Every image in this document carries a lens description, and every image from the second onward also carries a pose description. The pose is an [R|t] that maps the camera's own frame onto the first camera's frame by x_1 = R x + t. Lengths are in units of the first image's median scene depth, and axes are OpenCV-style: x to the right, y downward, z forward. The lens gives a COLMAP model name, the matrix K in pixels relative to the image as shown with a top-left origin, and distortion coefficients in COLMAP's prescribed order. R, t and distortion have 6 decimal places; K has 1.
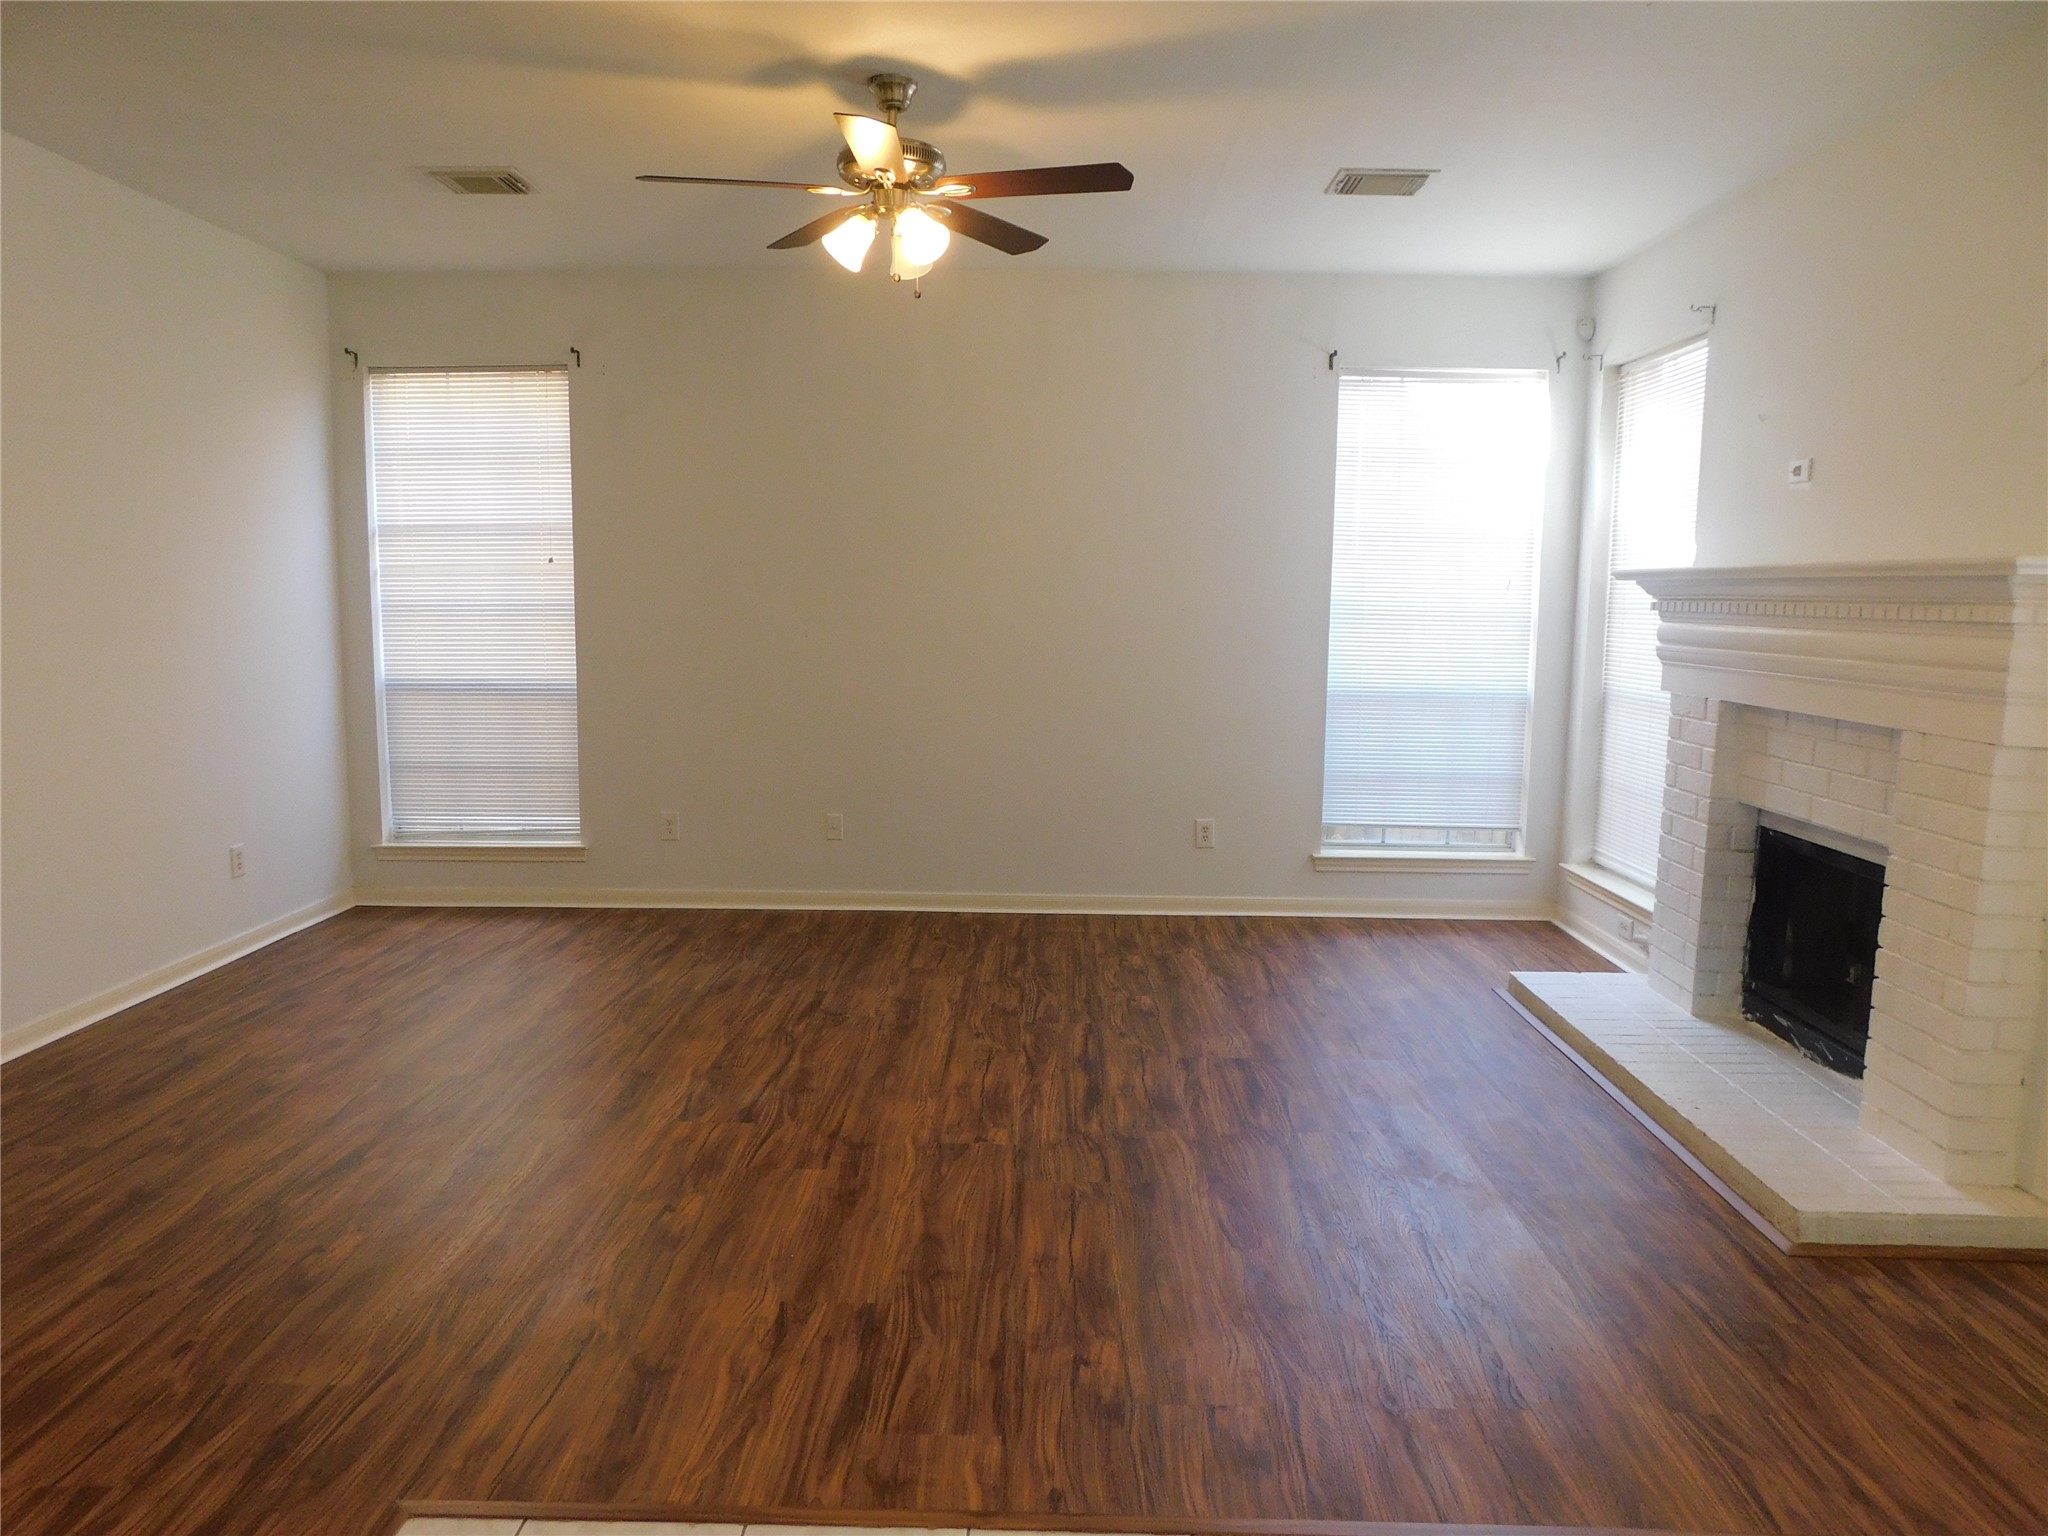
lens RADIAL K [[1354.2, 0, 1016.3], [0, 1354.2, 753.4], [0, 0, 1]] dist [-0.059167, 0.052519]
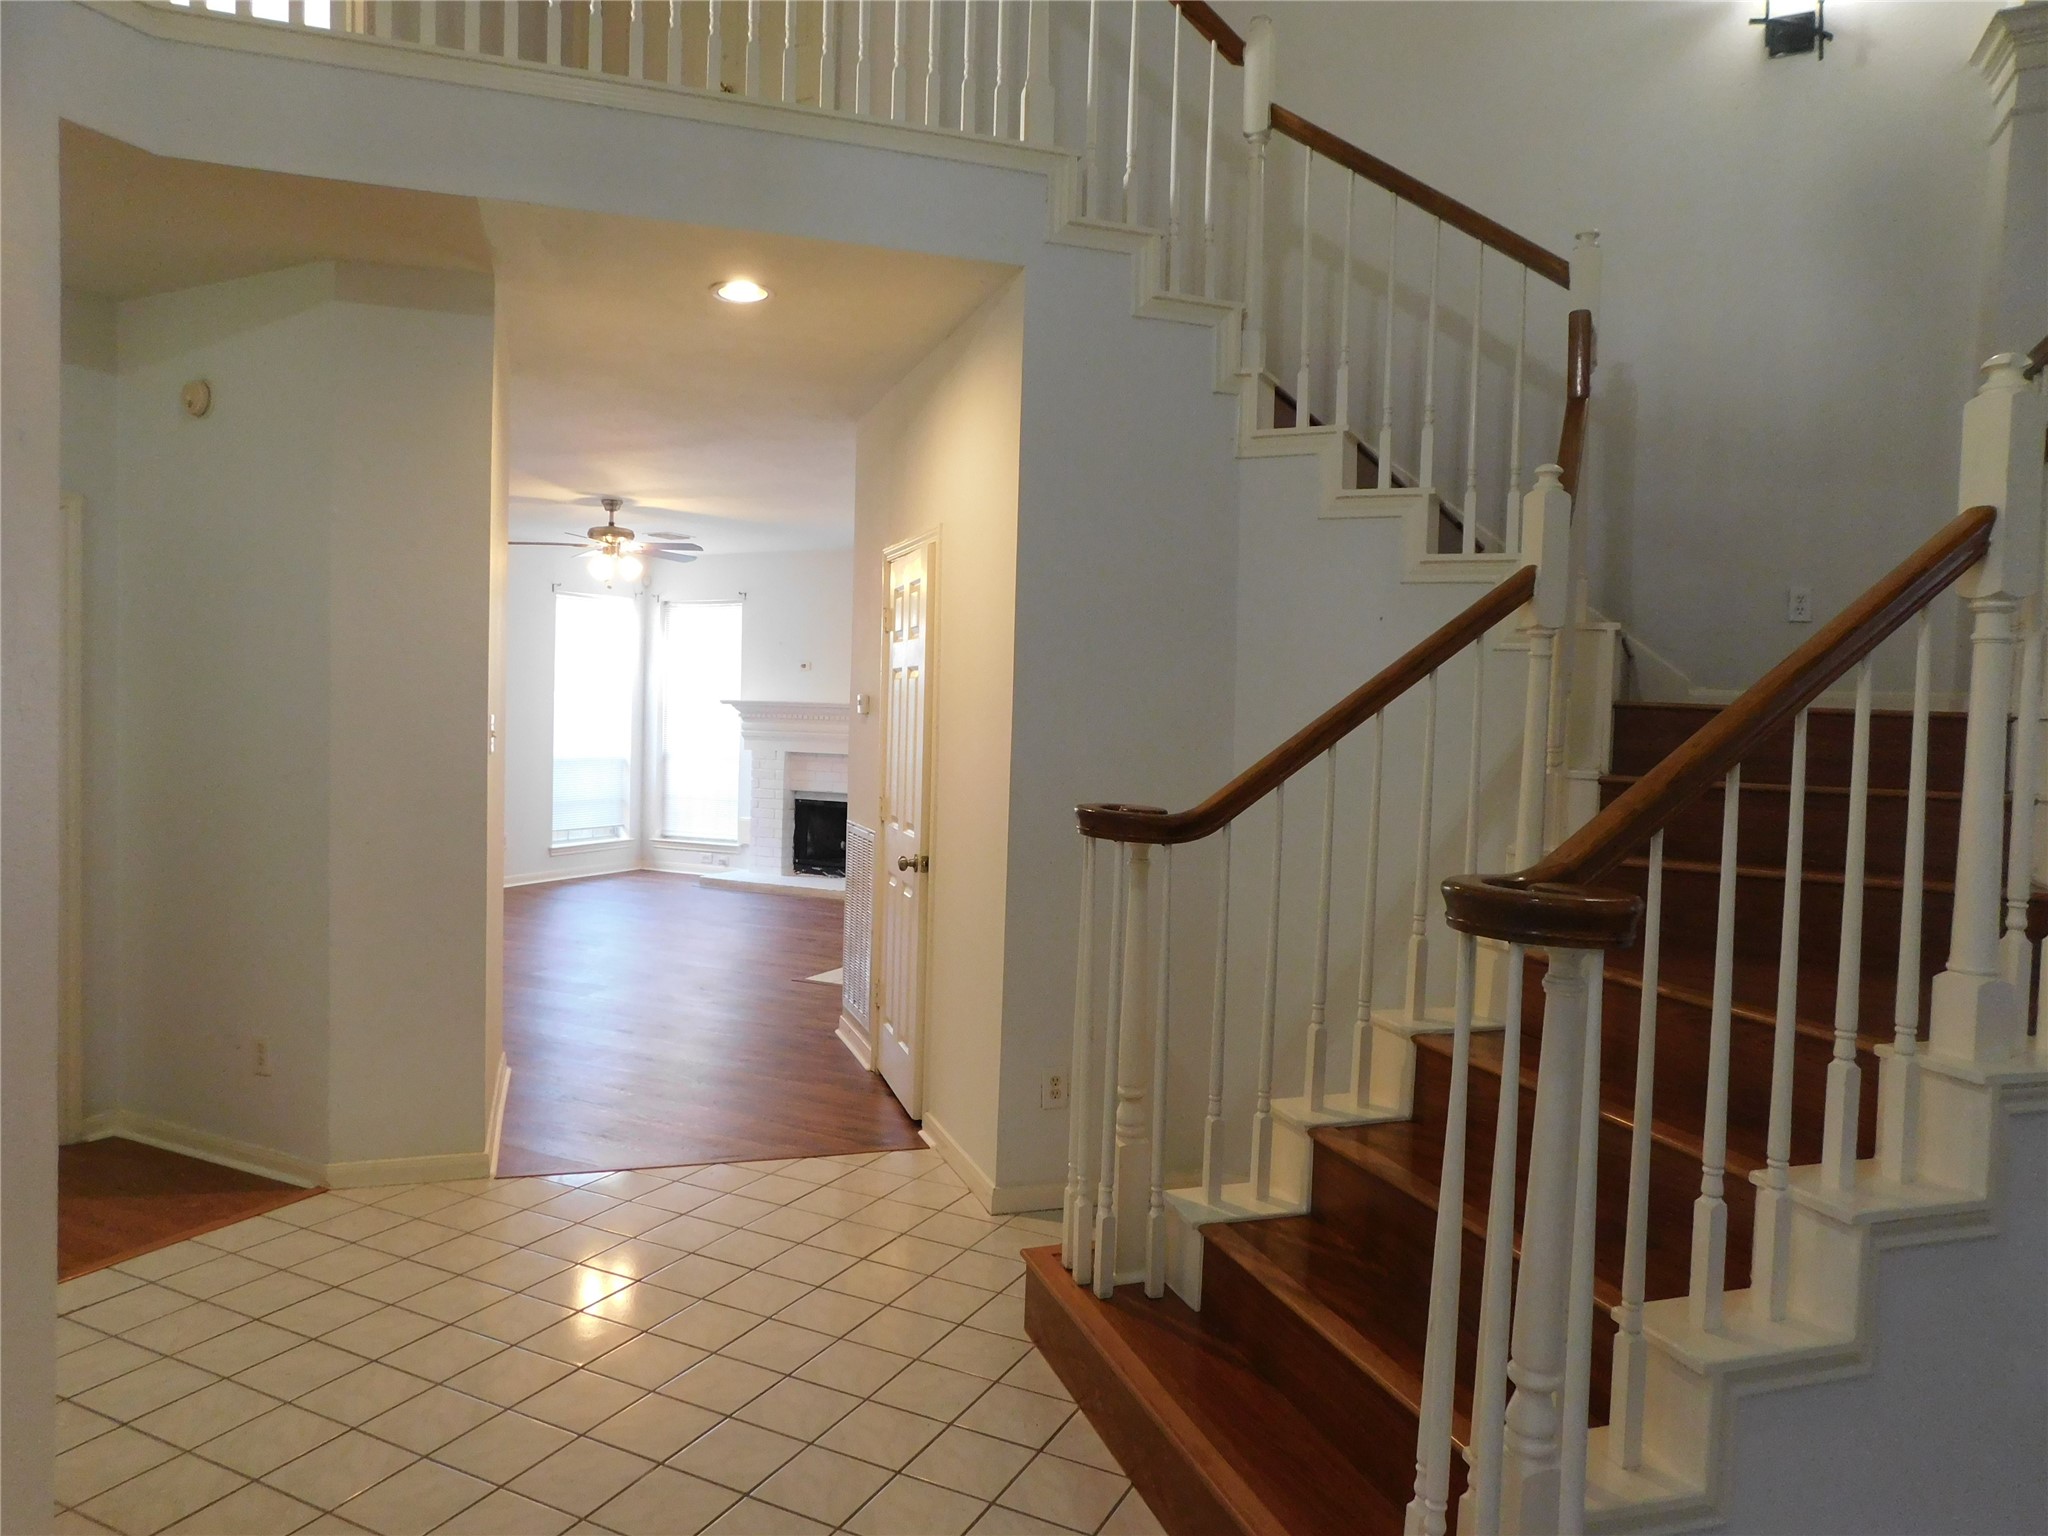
lens RADIAL K [[1354.2, 0, 1032.0], [0, 1354.2, 775.1], [0, 0, 1]] dist [-0.059167, 0.052519]
pose [[0.419886, -0.043830, 0.906518, -1.465914], [0.085166, 0.996329, 0.008724, 0.020839], [-0.903572, 0.073542, 0.422077, -0.482871]]
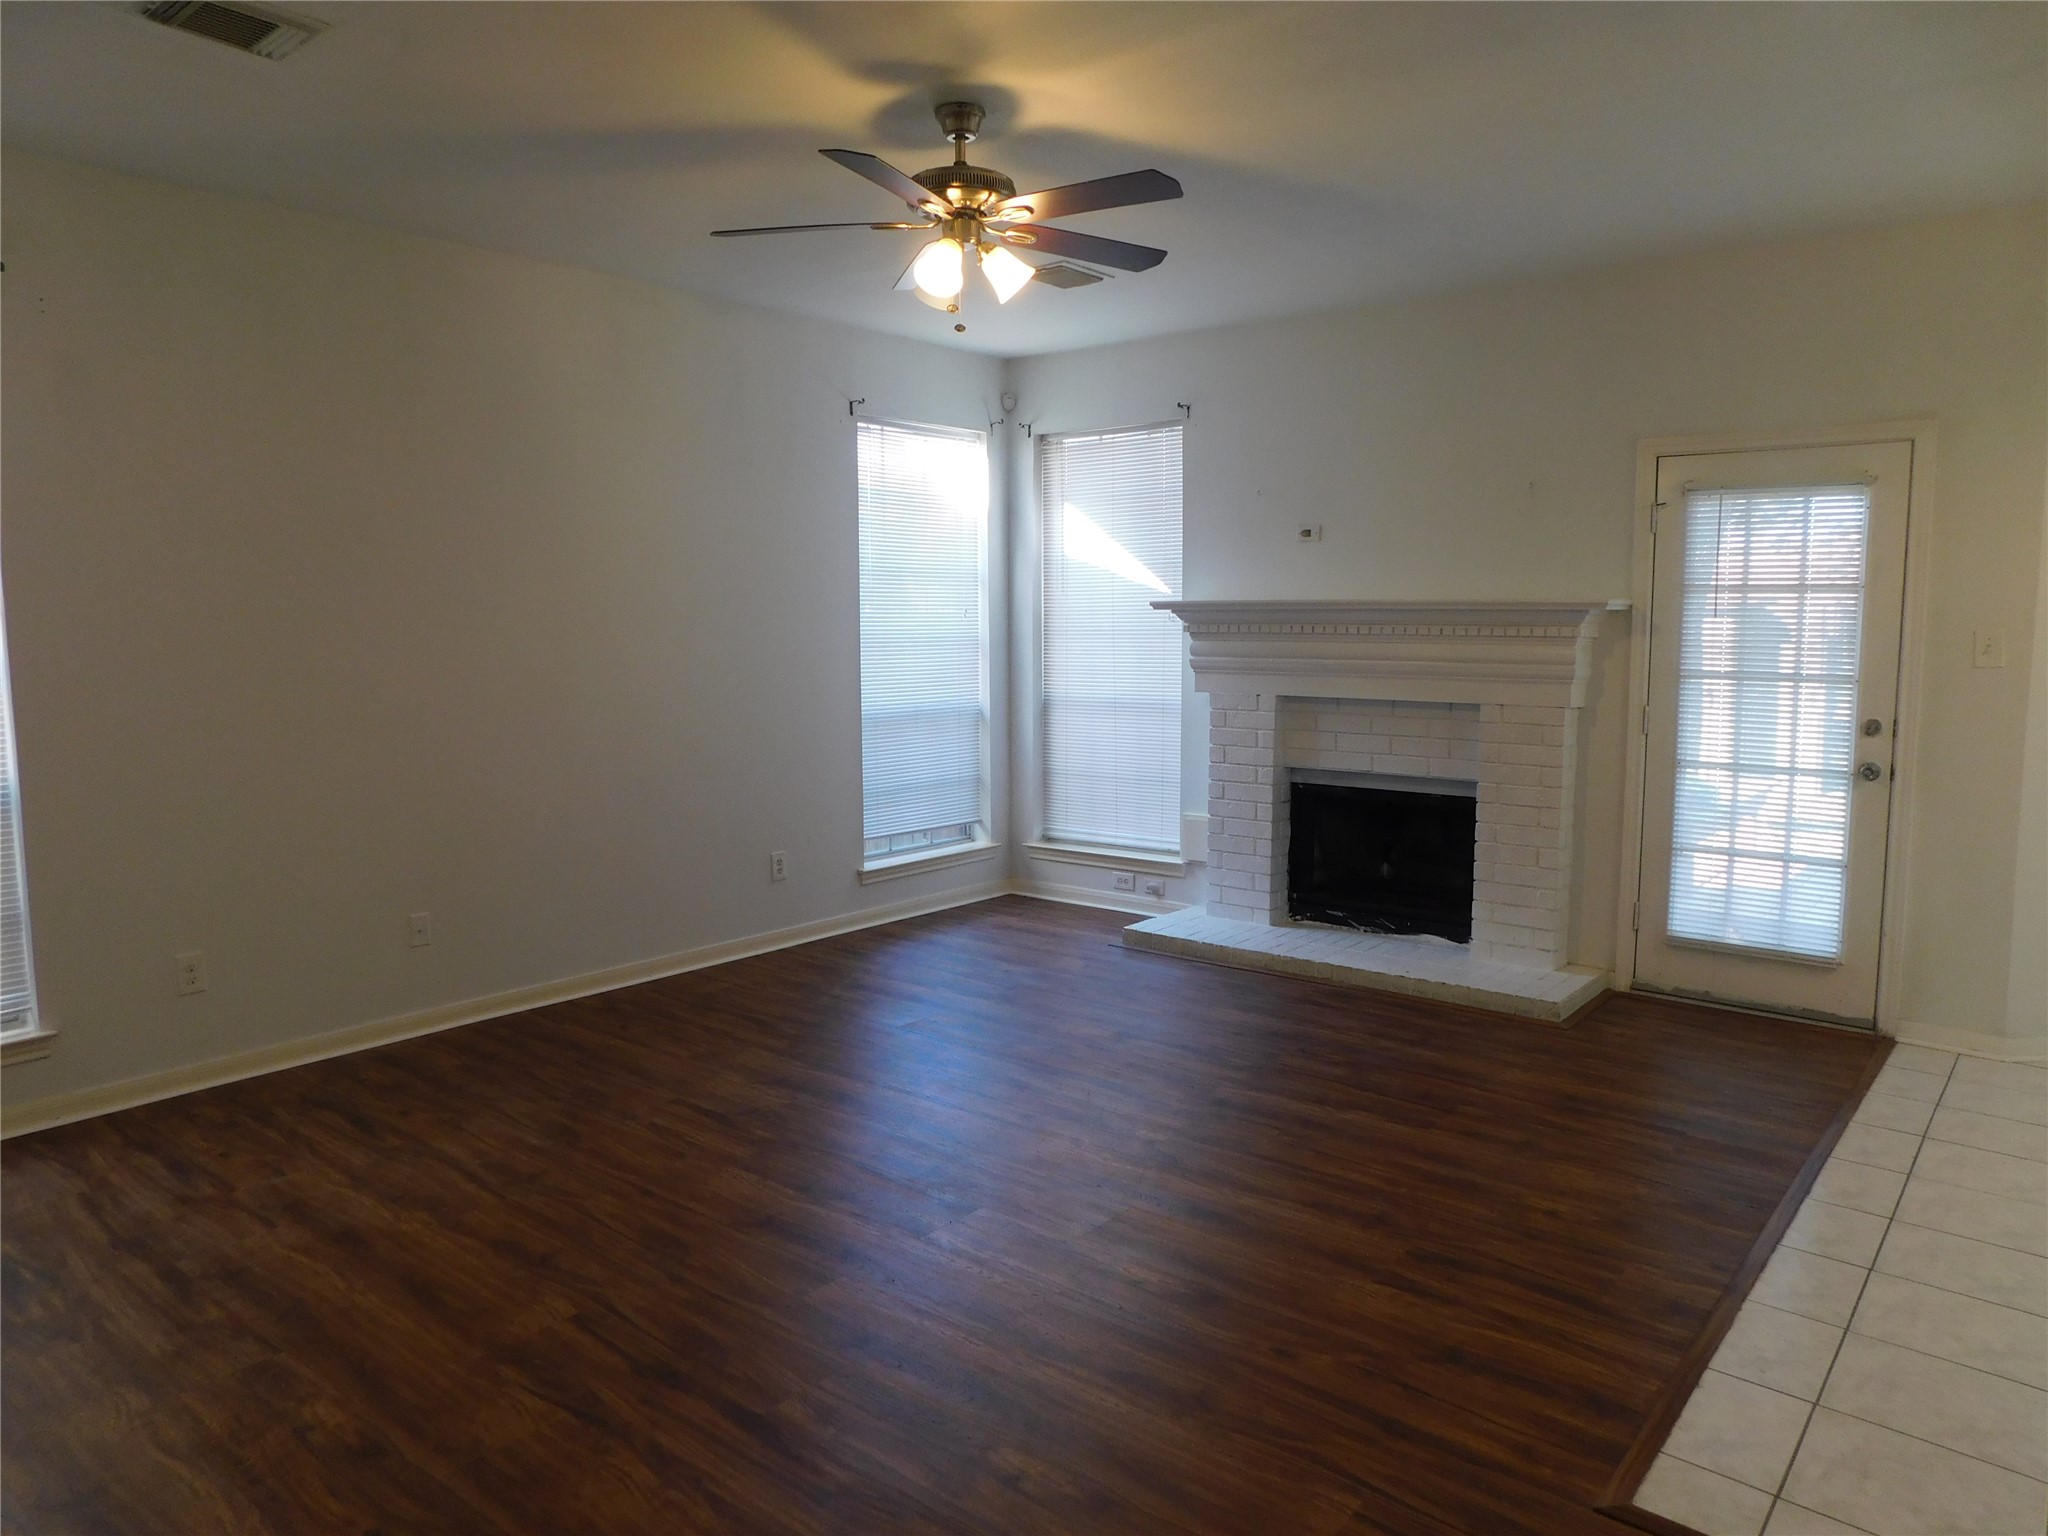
lens RADIAL K [[1354.2, 0, 1004.0], [0, 1354.2, 778.2], [0, 0, 1]] dist [-0.059167, 0.052519]
pose [[0.636166, -0.107626, 0.764009, -0.645004], [0.105429, 0.993061, 0.052105, -0.050566], [-0.764315, 0.047401, 0.643098, 0.278450]]
